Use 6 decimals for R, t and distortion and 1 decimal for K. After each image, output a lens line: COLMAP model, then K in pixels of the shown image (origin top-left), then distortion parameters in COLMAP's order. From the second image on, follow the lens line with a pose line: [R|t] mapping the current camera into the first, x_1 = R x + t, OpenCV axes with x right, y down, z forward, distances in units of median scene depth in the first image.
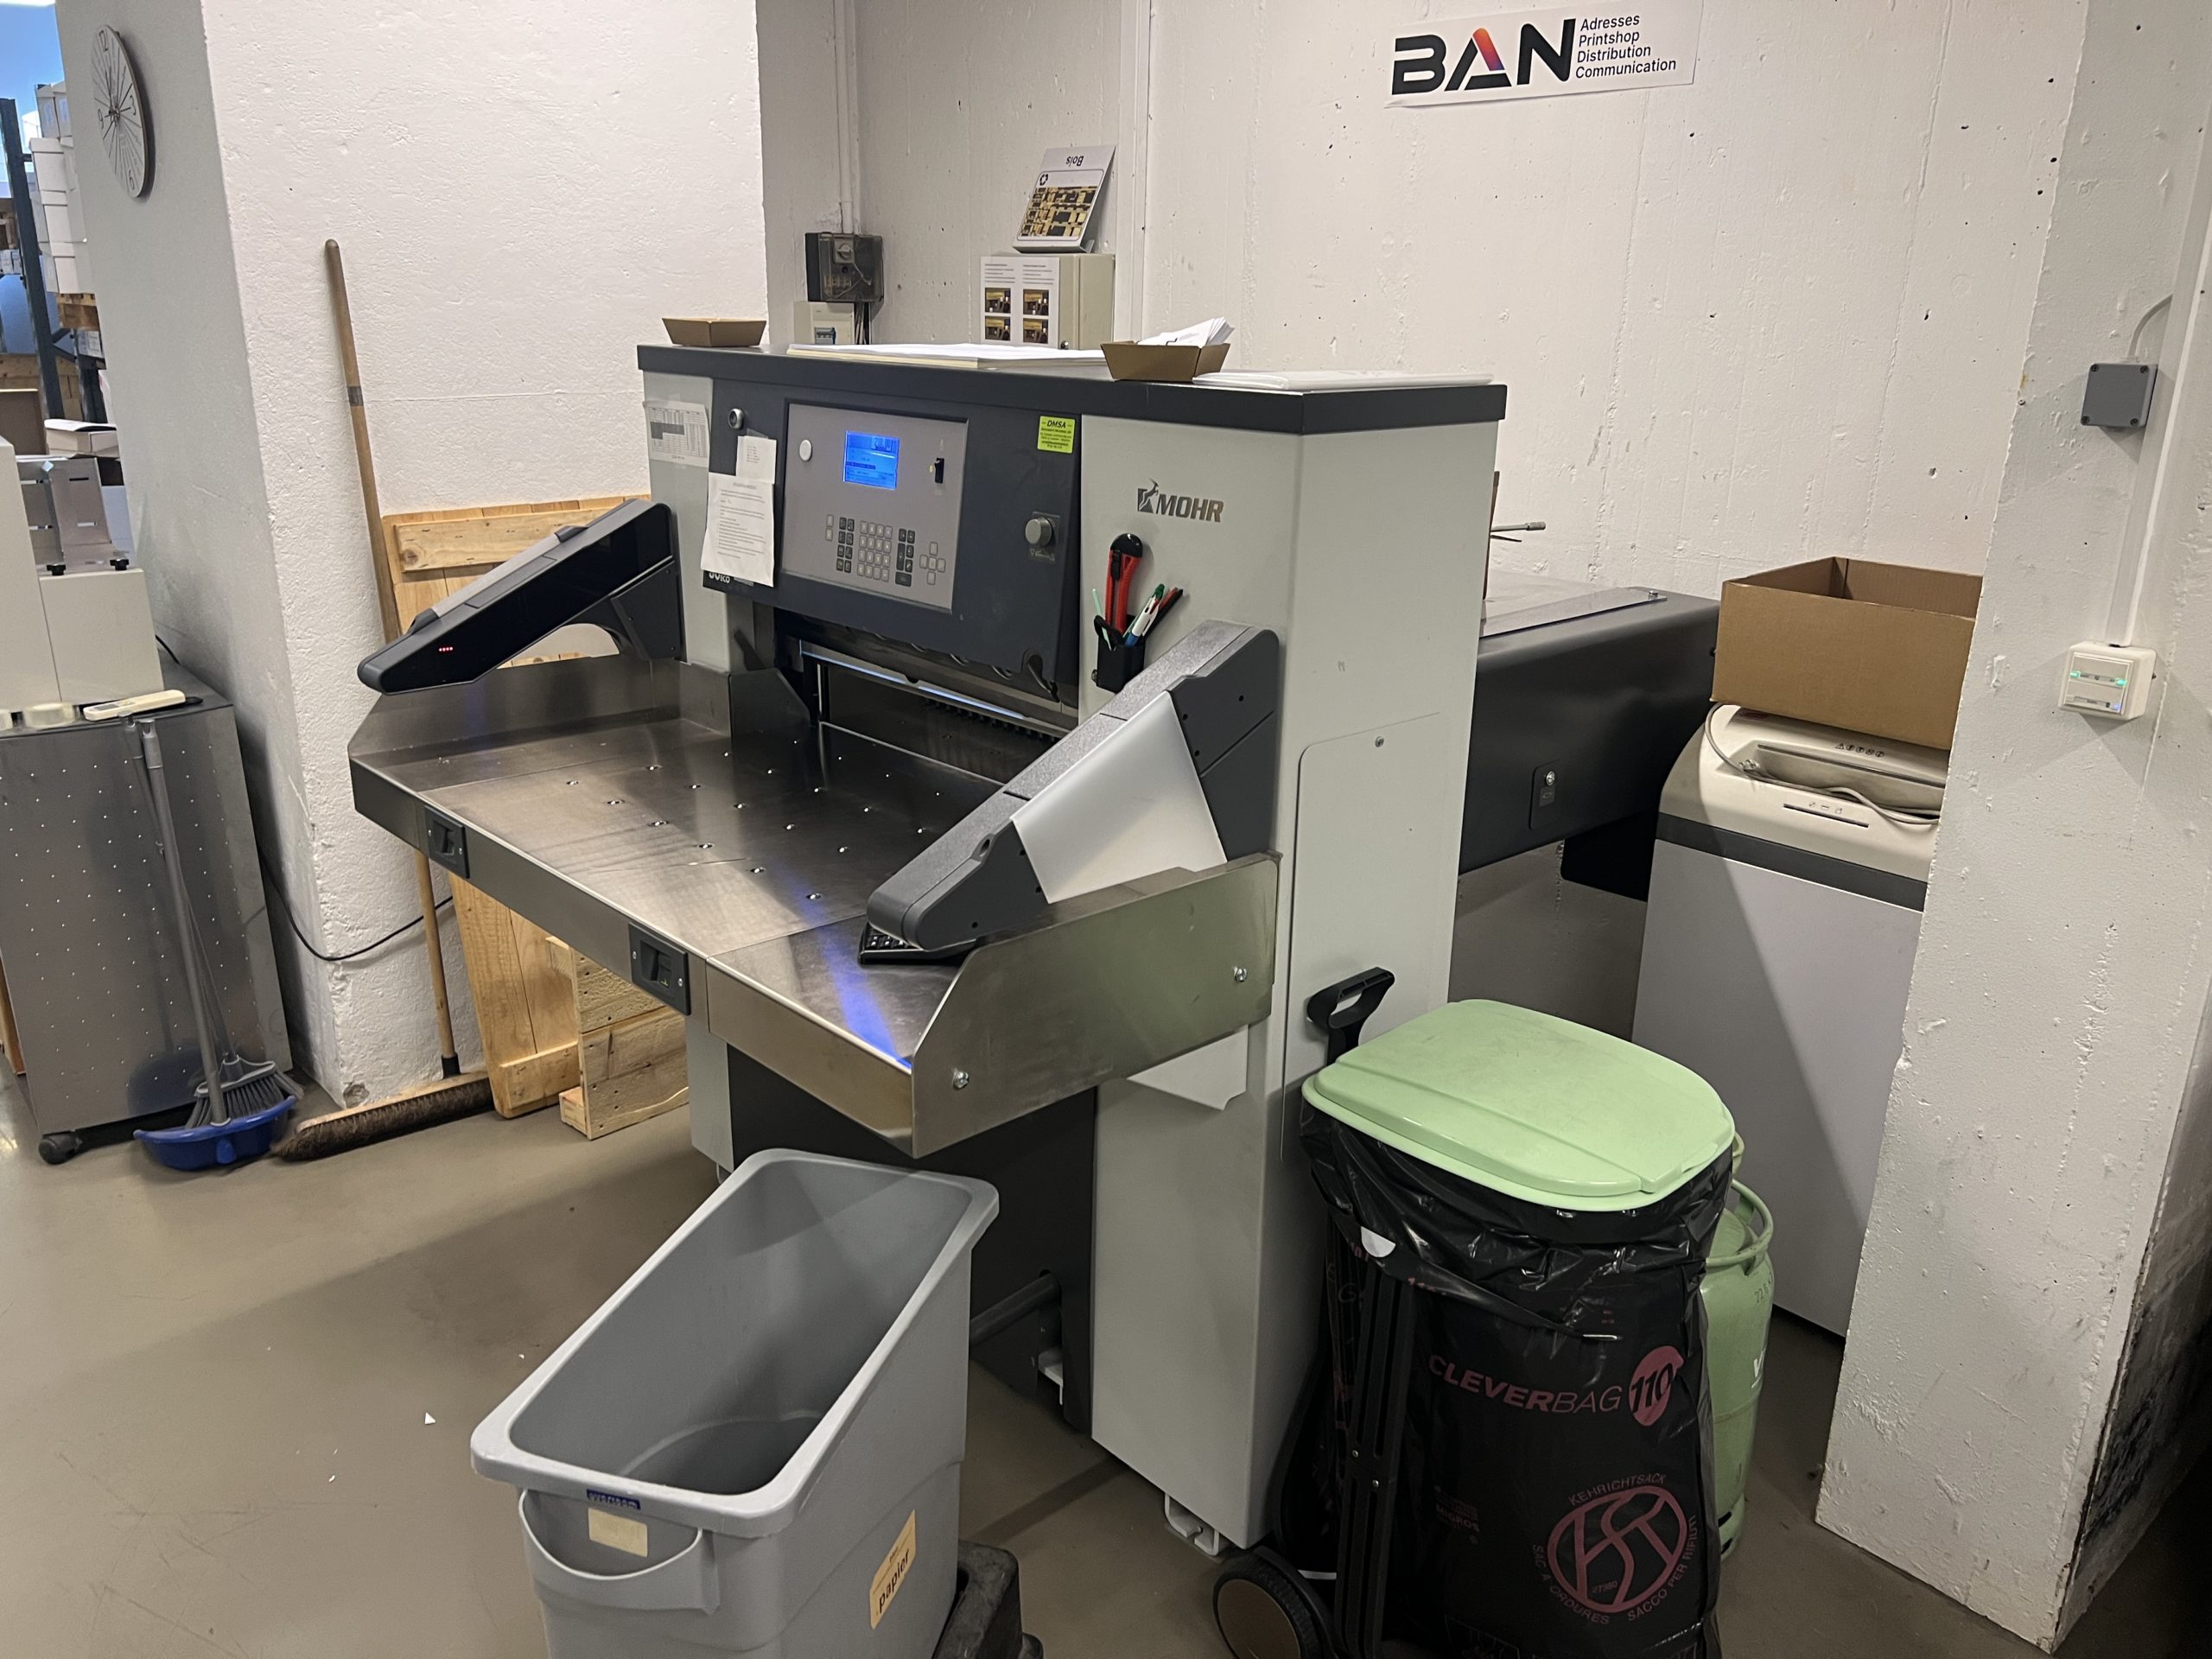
lens RADIAL K [[1685.0, 0, 1099.5], [0, 1685.0, 806.3], [0, 0, 1]] dist [0.026629, -0.035509]
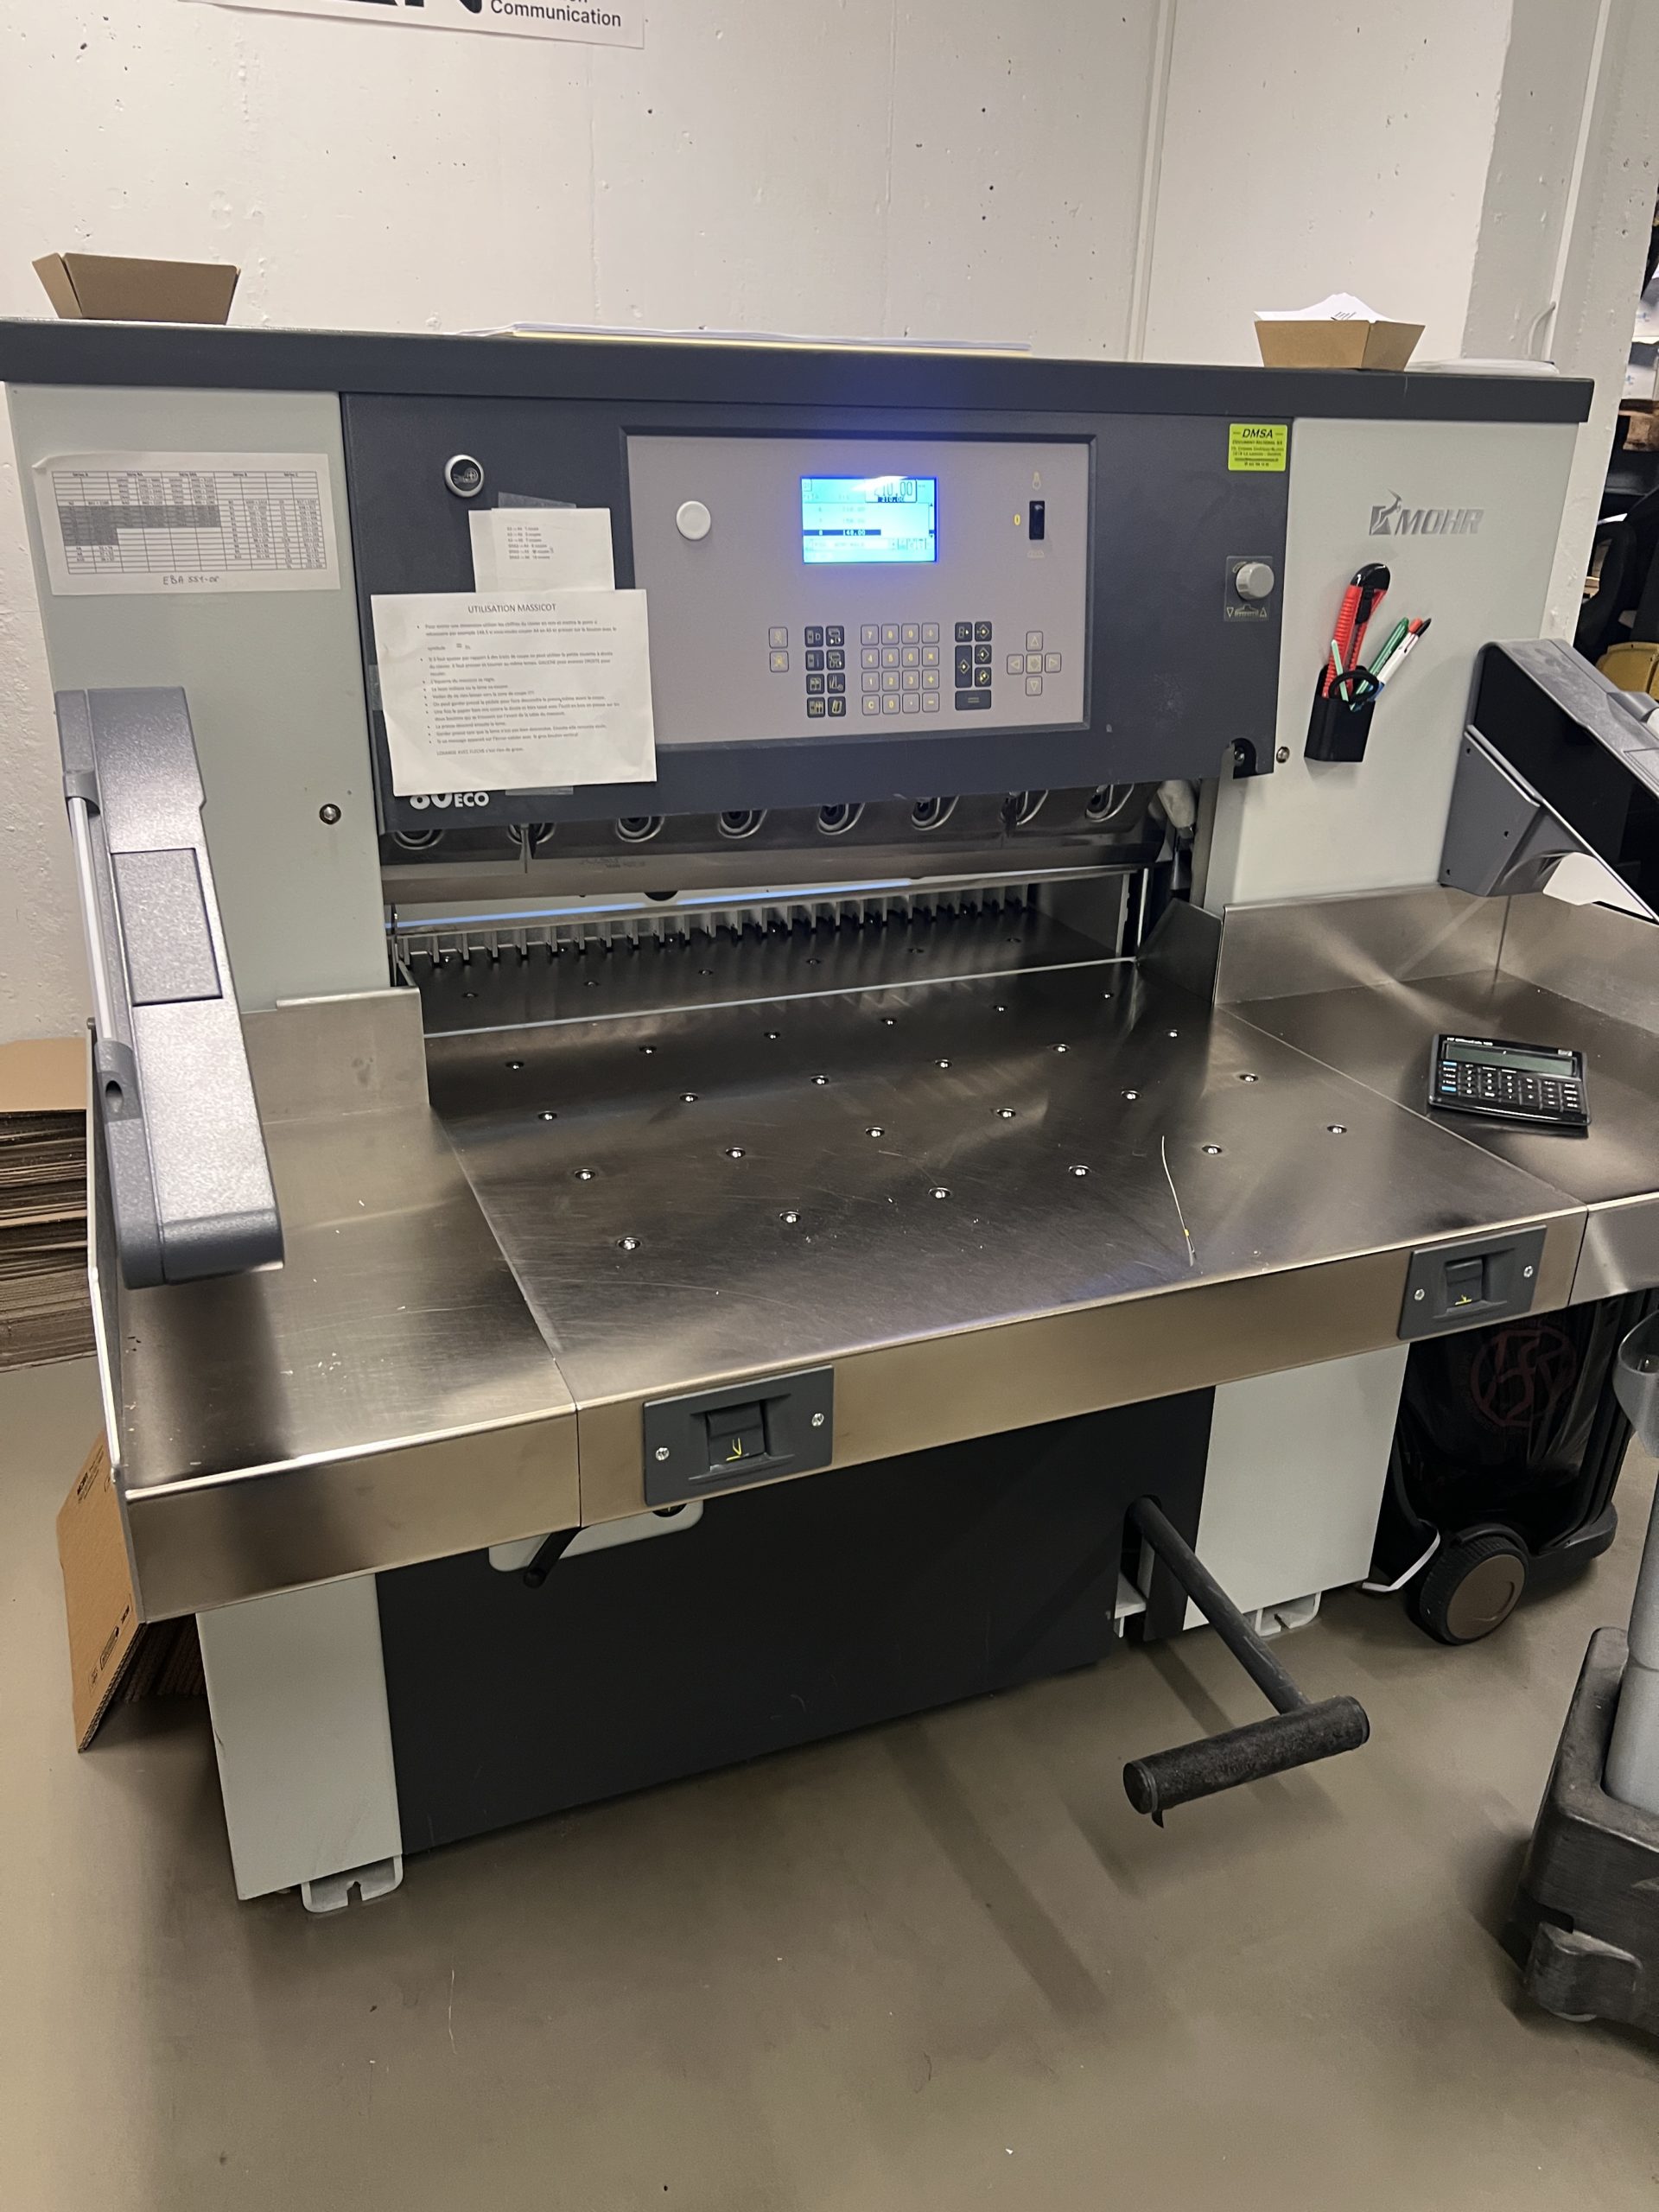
lens RADIAL K [[1685.0, 0, 838.1], [0, 1685.0, 1117.5], [0, 0, 1]] dist [0.026629, -0.035509]
pose [[0.331159, -0.373943, 0.866314, -0.641838], [0.258395, 0.918962, 0.297893, -0.163137], [-0.907505, 0.125202, 0.400948, 0.673411]]
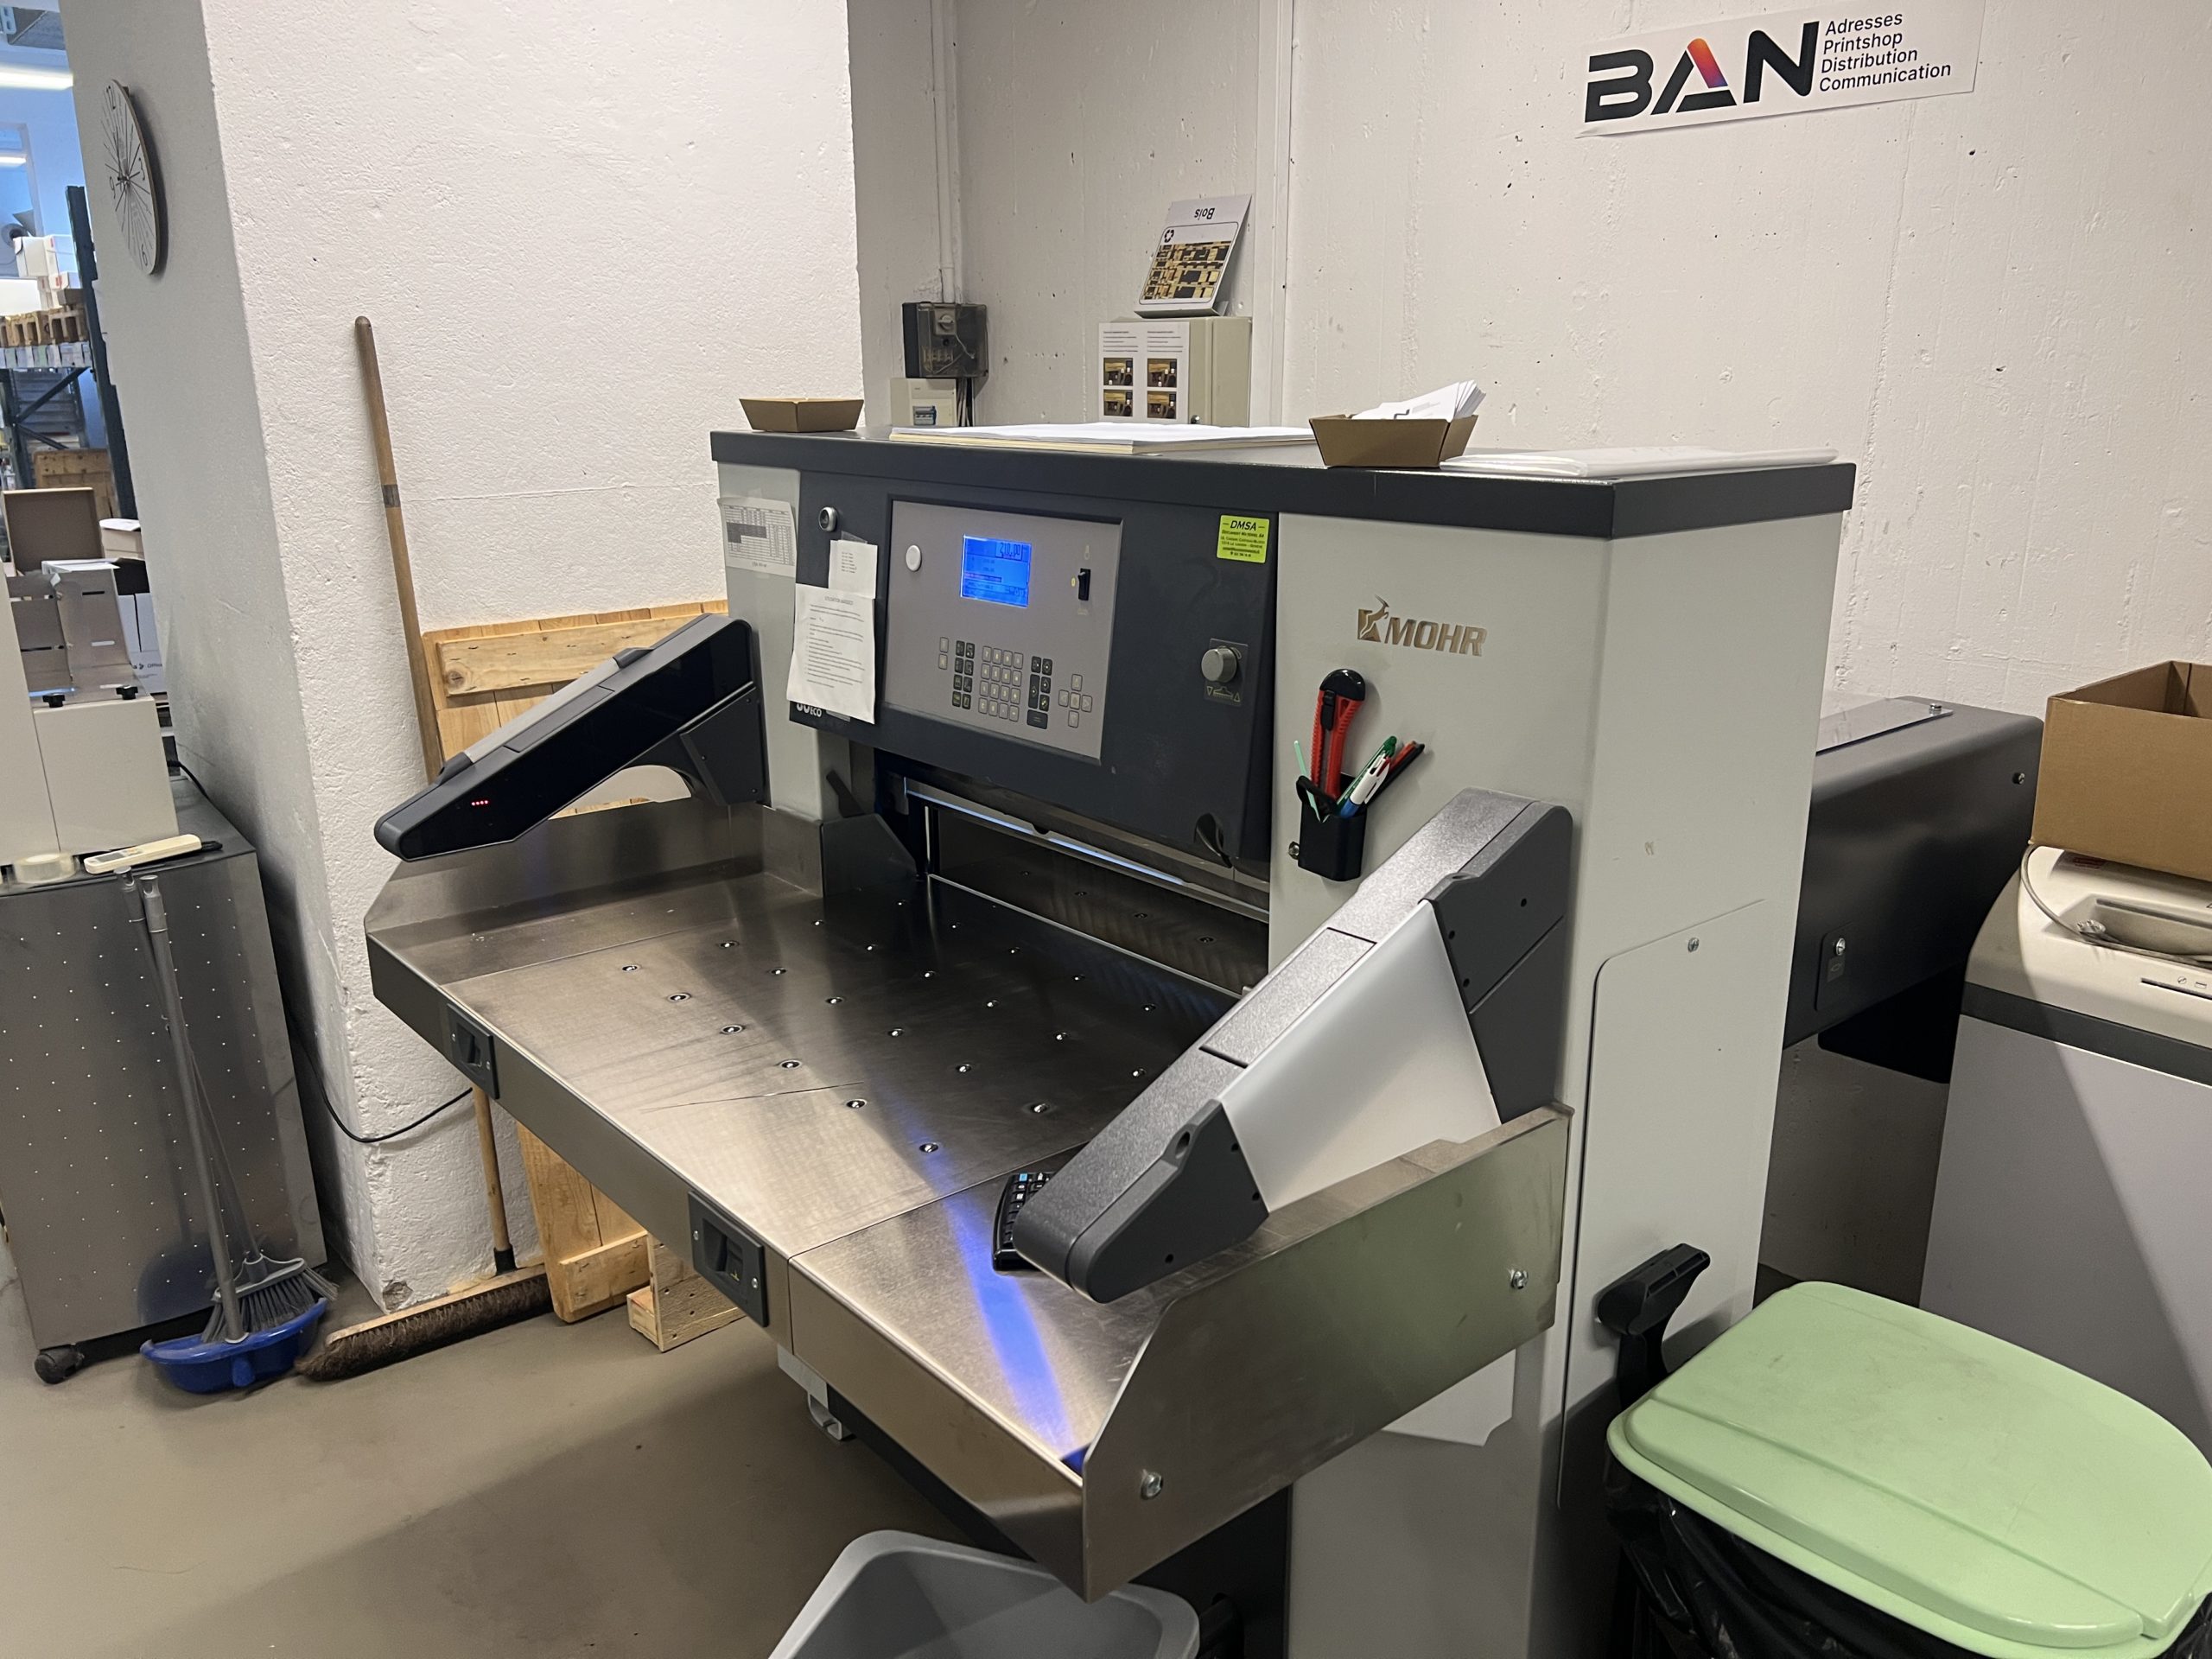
lens RADIAL K [[1685.0, 0, 1113.6], [0, 1685.0, 833.3], [0, 0, 1]] dist [0.026629, -0.035509]
pose [[0.998938, -0.009142, -0.045166, -0.037939], [0.007989, 0.999639, -0.025644, -0.050721], [0.045384, 0.025255, 0.998650, 0.177967]]
